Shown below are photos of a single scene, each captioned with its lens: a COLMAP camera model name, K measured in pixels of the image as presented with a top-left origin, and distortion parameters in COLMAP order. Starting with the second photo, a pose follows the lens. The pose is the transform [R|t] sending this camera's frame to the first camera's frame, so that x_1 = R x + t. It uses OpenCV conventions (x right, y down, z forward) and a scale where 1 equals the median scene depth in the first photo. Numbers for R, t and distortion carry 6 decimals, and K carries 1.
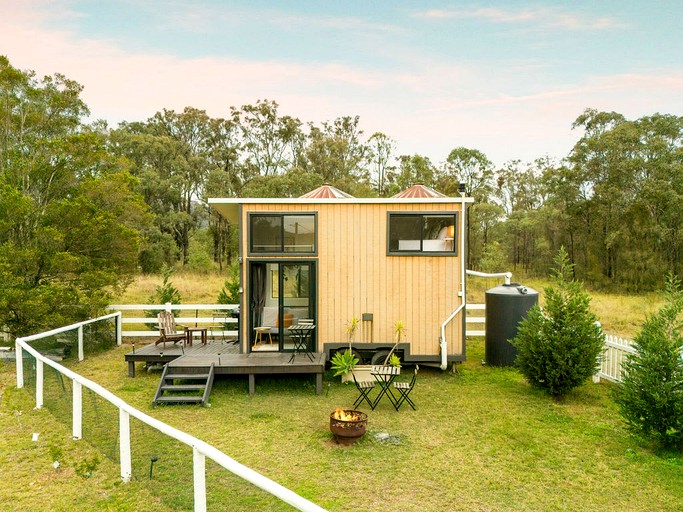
lens RADIAL K [[514.9, 0, 339.2], [0, 514.9, 277.7], [0, 0, 1]] dist [0.069498, -0.005493]
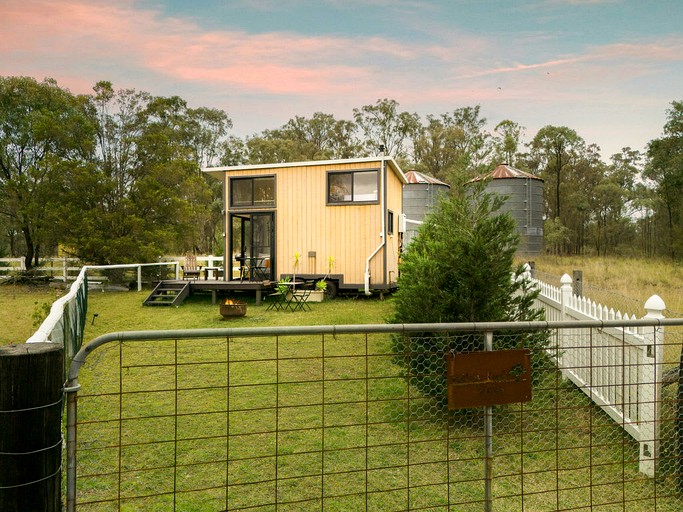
lens RADIAL K [[503.7, 0, 348.6], [0, 503.7, 274.8], [0, 0, 1]] dist [0.055203, -0.001920]
pose [[0.956508, 0.005025, -0.291664, 0.309925], [-0.005128, 0.999987, 0.000411, 0.077169], [0.291662, 0.001103, 0.956521, -0.106390]]
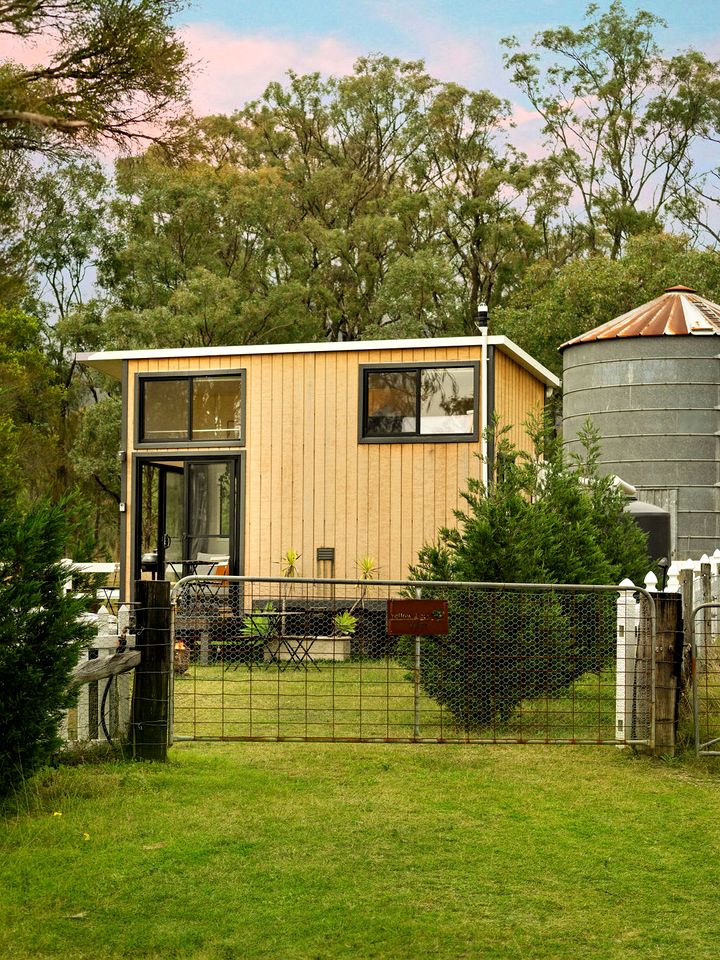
lens RADIAL K [[2291.9, 0, 360.0], [0, 2291.9, 480.0], [0, 0, 1]] dist [0.056308, 0.036376]
pose [[0.933933, -0.014757, -0.357144, 0.594555], [-0.016076, 0.996402, -0.083209, 0.123293], [0.357087, 0.083453, 0.930336, -0.790869]]
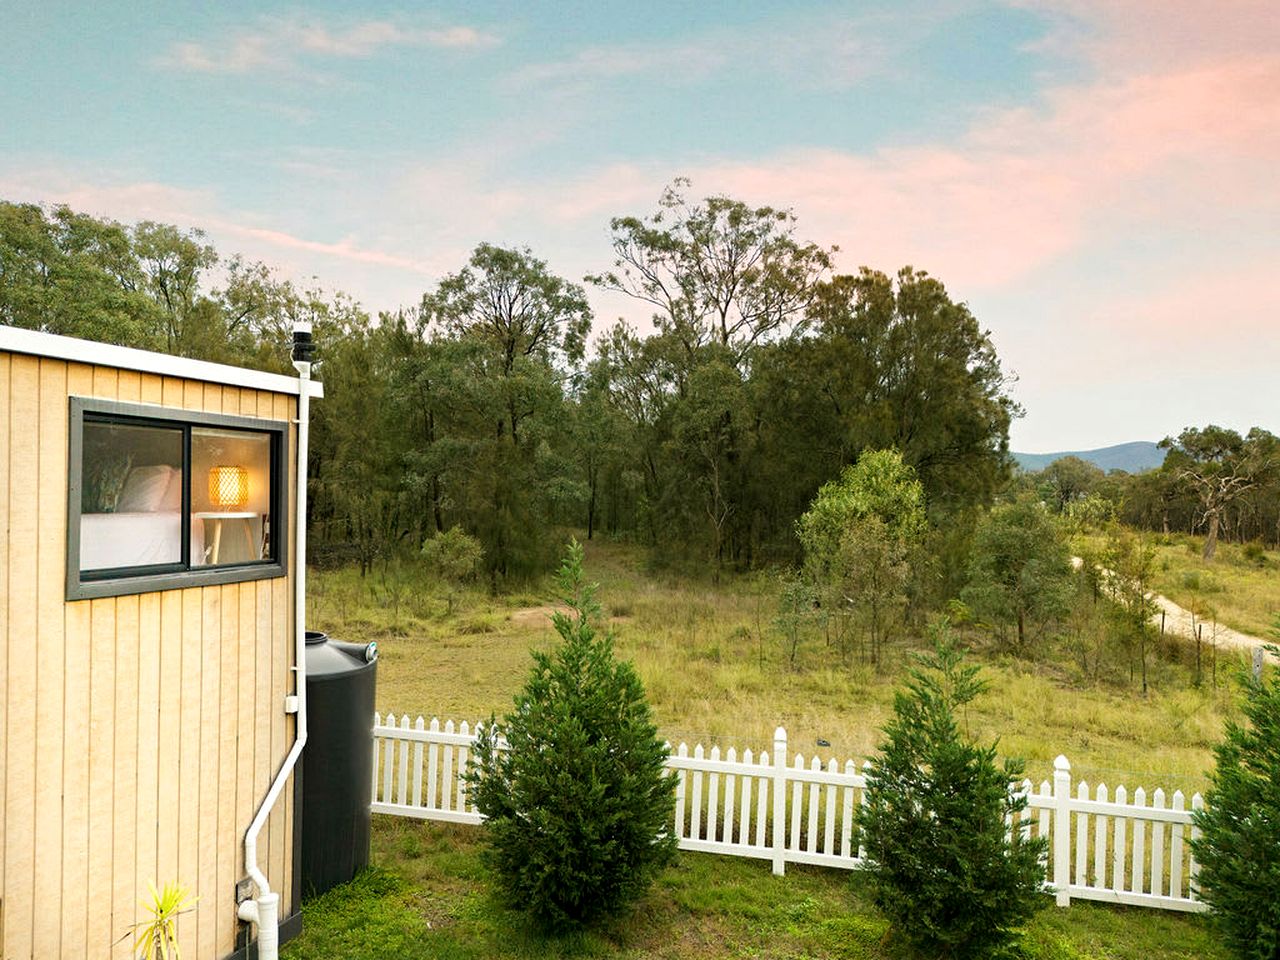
lens RADIAL K [[938.5, 0, 640.0], [0, 938.5, 480.0], [0, 0, 1]] dist [0.042975, -0.005955]
pose [[0.306225, 0.016986, 0.951808, -0.131936], [0.013948, 0.999653, -0.022328, -0.049286], [-0.951857, 0.020113, 0.305882, 0.391869]]
